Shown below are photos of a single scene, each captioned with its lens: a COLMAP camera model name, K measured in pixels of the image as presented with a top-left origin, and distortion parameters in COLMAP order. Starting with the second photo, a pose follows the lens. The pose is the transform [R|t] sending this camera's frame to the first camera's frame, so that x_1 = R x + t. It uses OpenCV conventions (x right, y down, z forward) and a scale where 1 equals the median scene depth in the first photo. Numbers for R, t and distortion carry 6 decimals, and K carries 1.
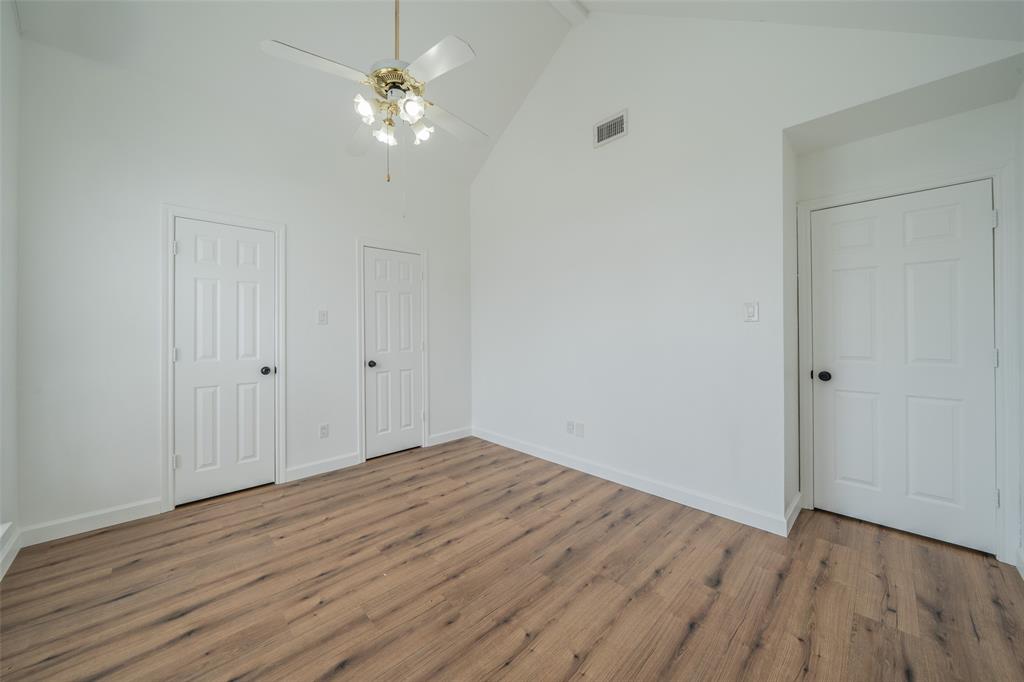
lens RADIAL K [[361.7, 0, 509.5], [0, 361.7, 327.6], [0, 0, 1]] dist [0.000112, 0.000140]
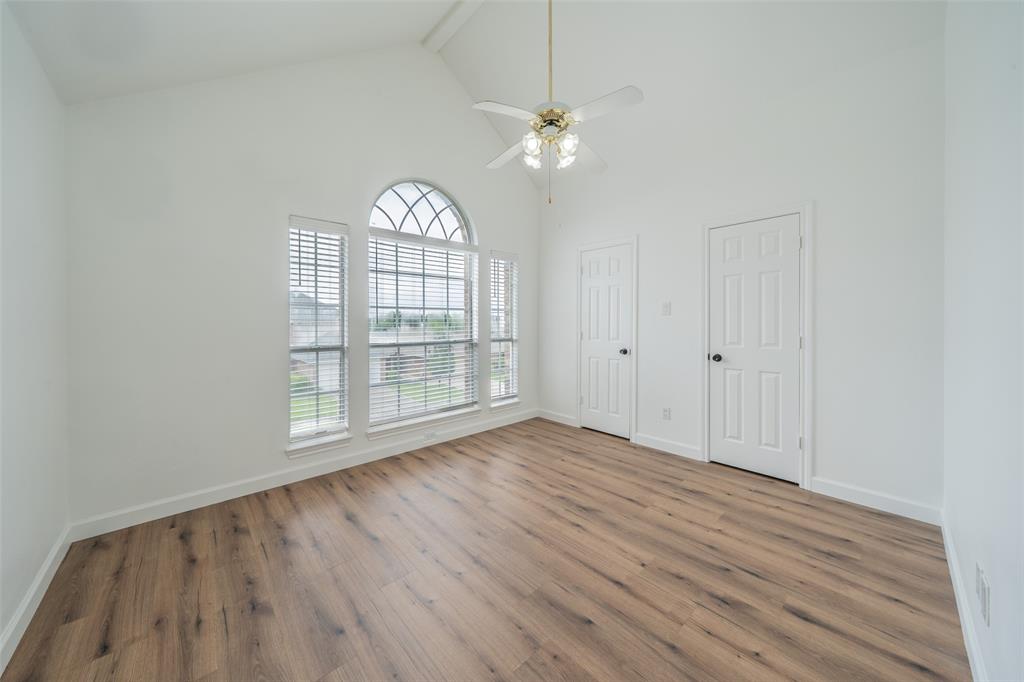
lens RADIAL K [[361.7, 0, 509.5], [0, 361.7, 327.6], [0, 0, 1]] dist [0.000112, 0.000140]
pose [[-0.031787, 0.017397, -0.999343, 0.660729], [0.009034, 0.999813, 0.017118, 0.007355], [0.999454, -0.008484, -0.031938, 0.648962]]
